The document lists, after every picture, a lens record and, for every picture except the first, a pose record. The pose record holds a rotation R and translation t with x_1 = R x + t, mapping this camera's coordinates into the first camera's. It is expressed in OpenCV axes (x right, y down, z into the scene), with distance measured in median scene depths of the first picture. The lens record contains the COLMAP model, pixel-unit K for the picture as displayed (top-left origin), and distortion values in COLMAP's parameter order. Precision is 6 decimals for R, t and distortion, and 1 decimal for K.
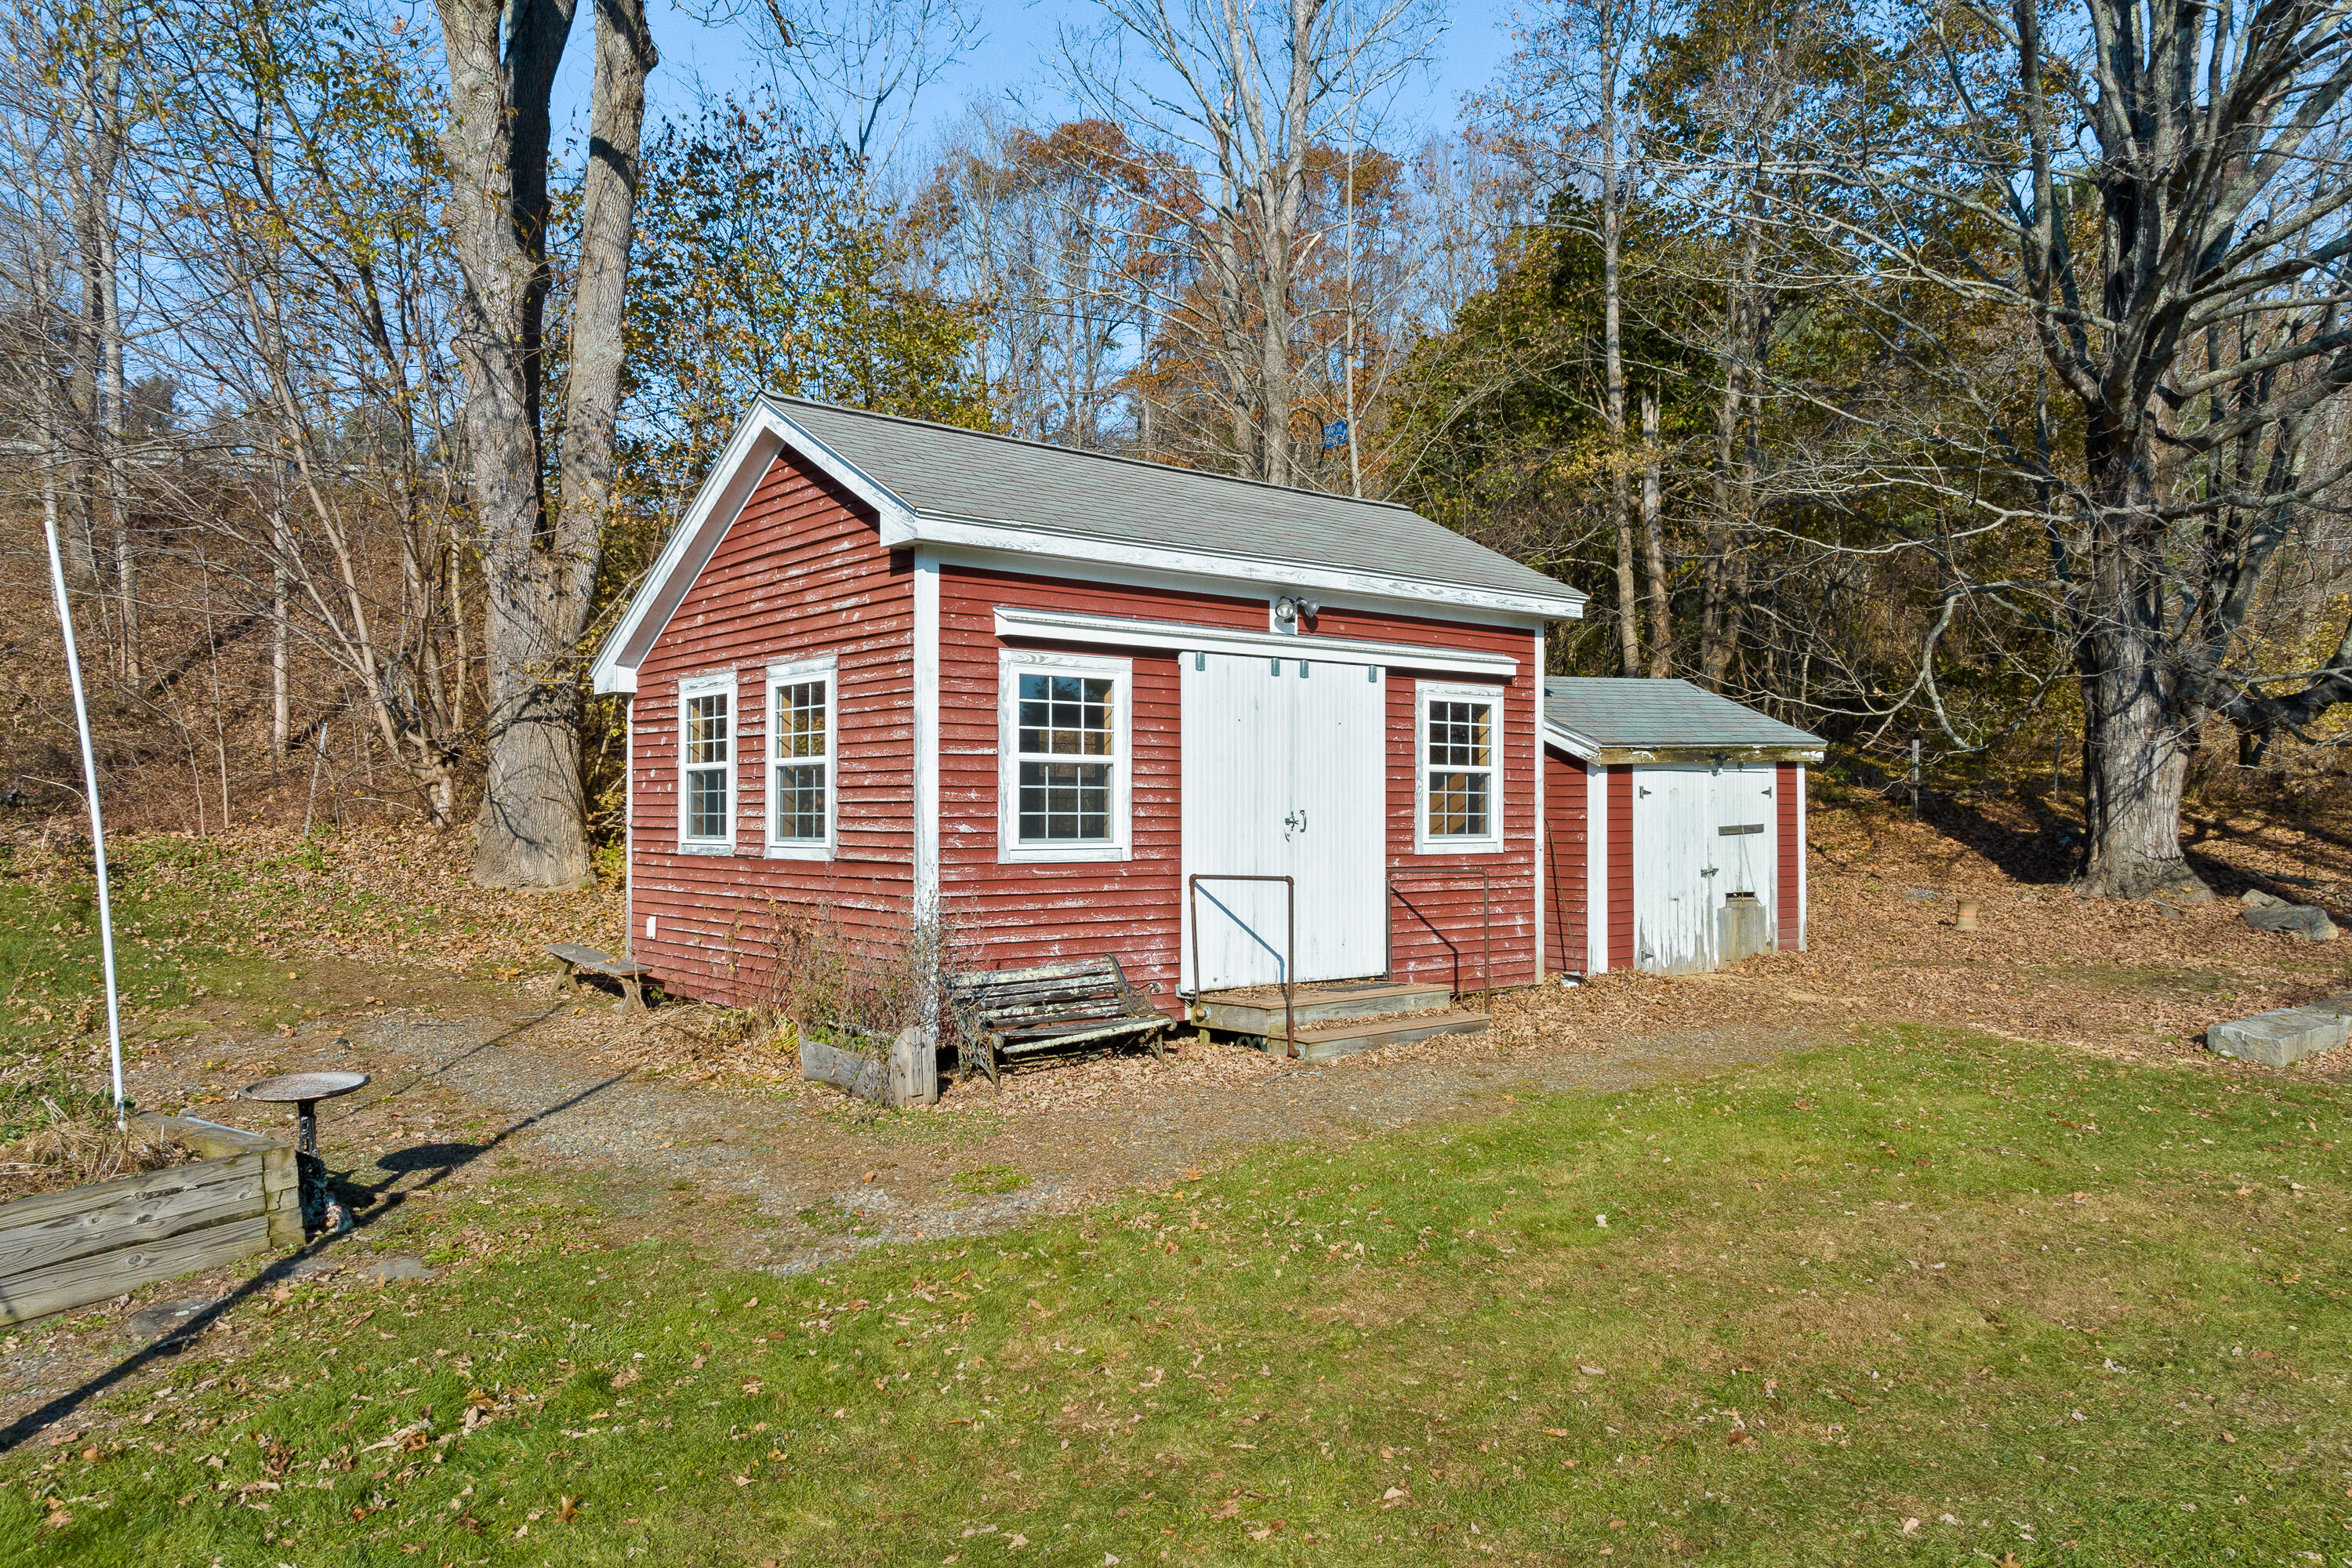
lens RADIAL K [[1655.9, 0, 1162.7], [0, 1655.9, 756.8], [0, 0, 1]] dist [0.004233, -0.019985]
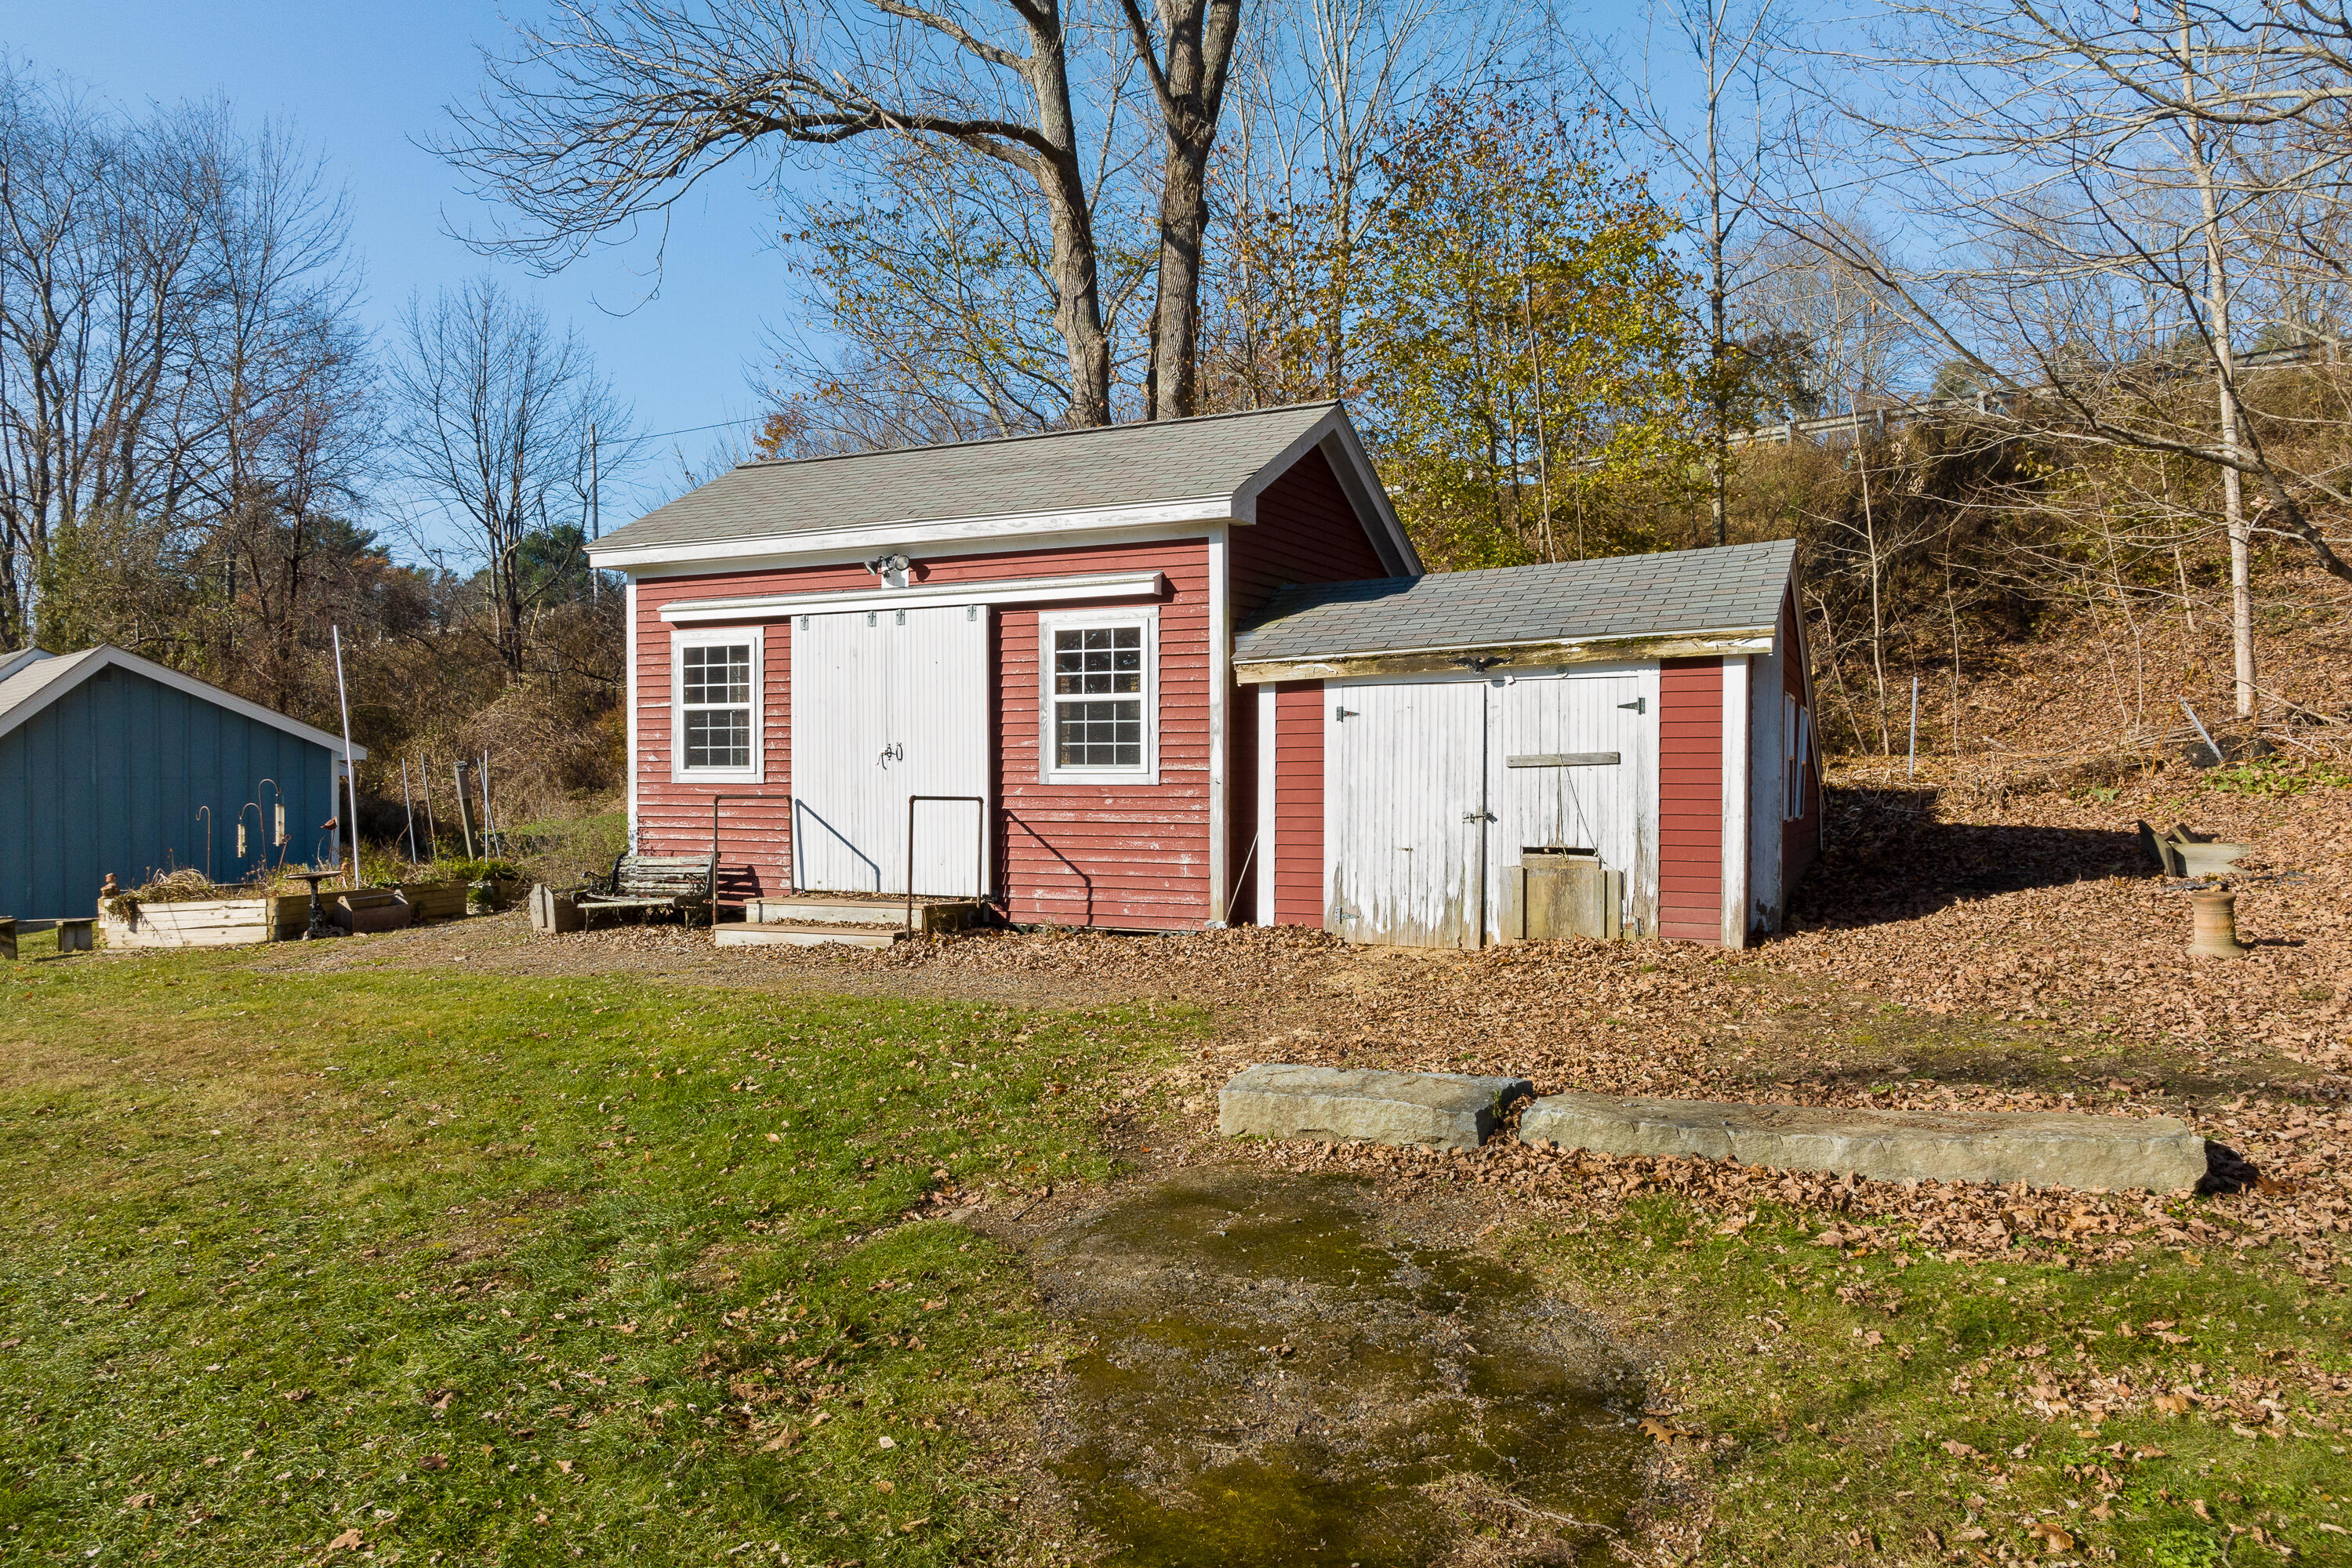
lens RADIAL K [[1629.9, 0, 1176.0], [0, 1629.9, 784.0], [0, 0, 1]] dist [0.004491, -0.001413]
pose [[0.410789, 0.011755, -0.911655, 1.104587], [0.037500, 0.998853, 0.029776, 0.032439], [0.910959, -0.046419, 0.409877, 0.669008]]
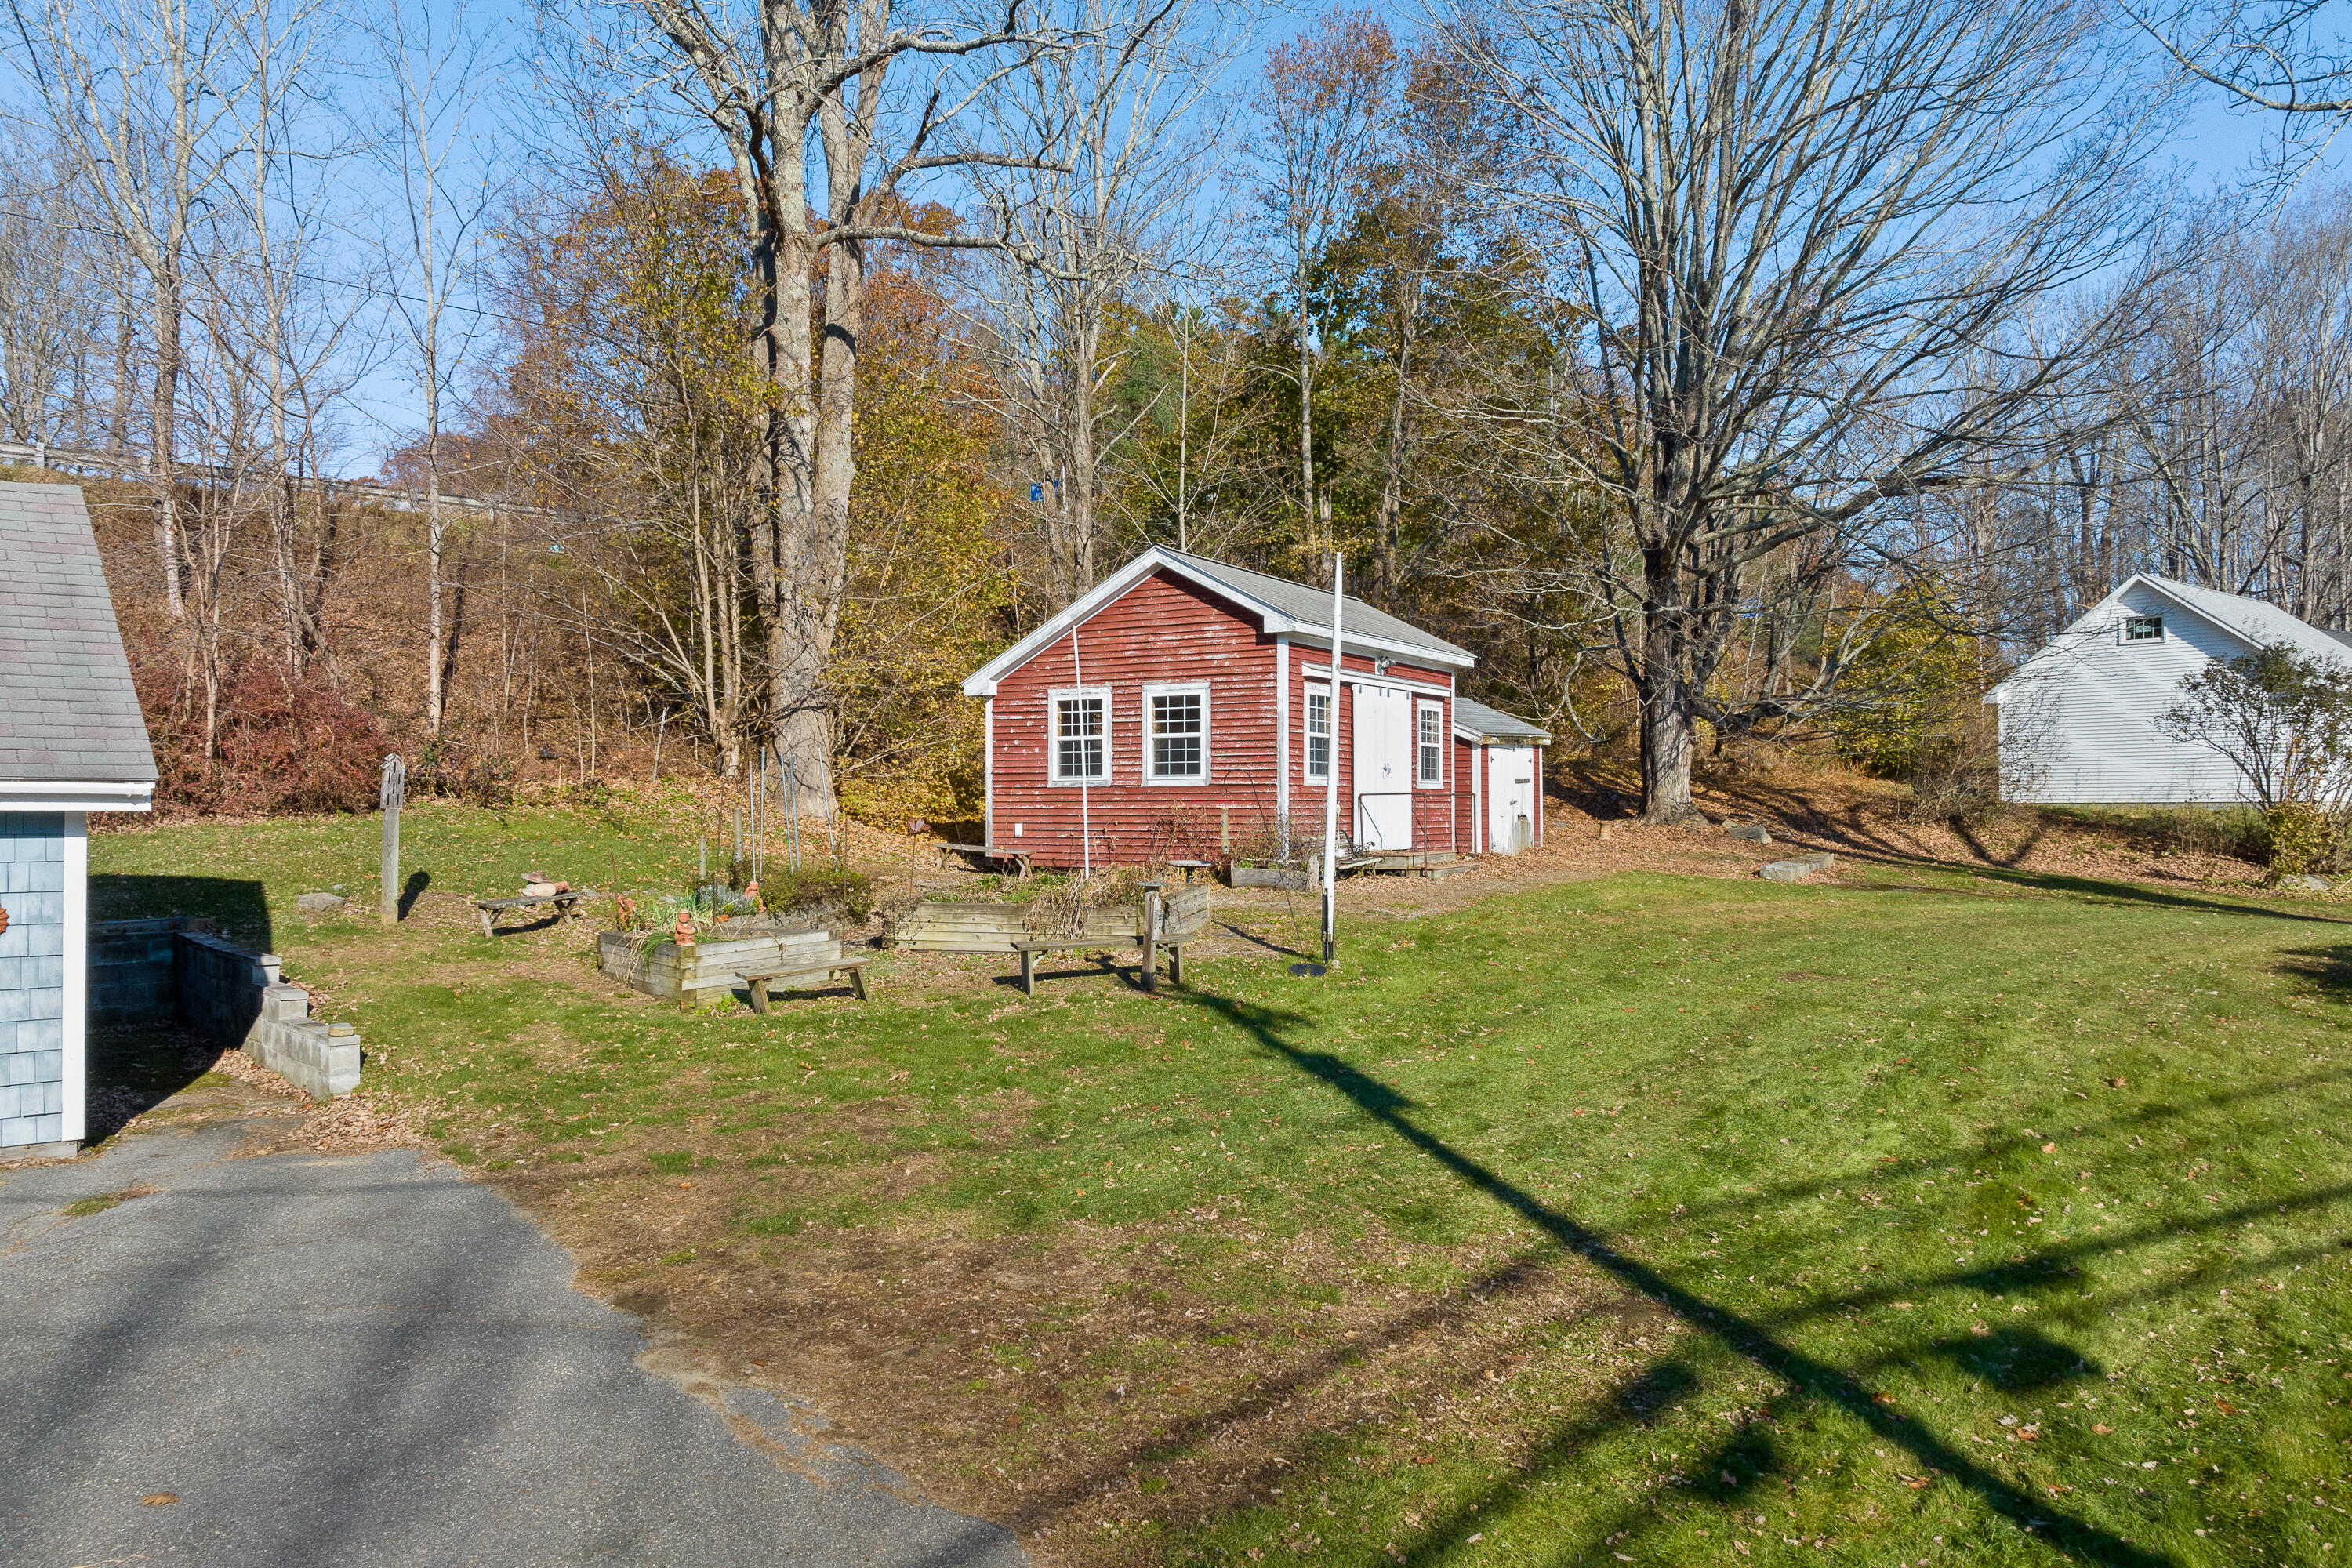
lens RADIAL K [[1655.9, 0, 1162.7], [0, 1655.9, 756.8], [0, 0, 1]] dist [0.004233, -0.019985]
pose [[0.939277, 0.008789, 0.343048, -0.797472], [-0.009558, 0.999954, 0.000551, 0.023900], [-0.343027, -0.003797, 0.939318, -0.724358]]
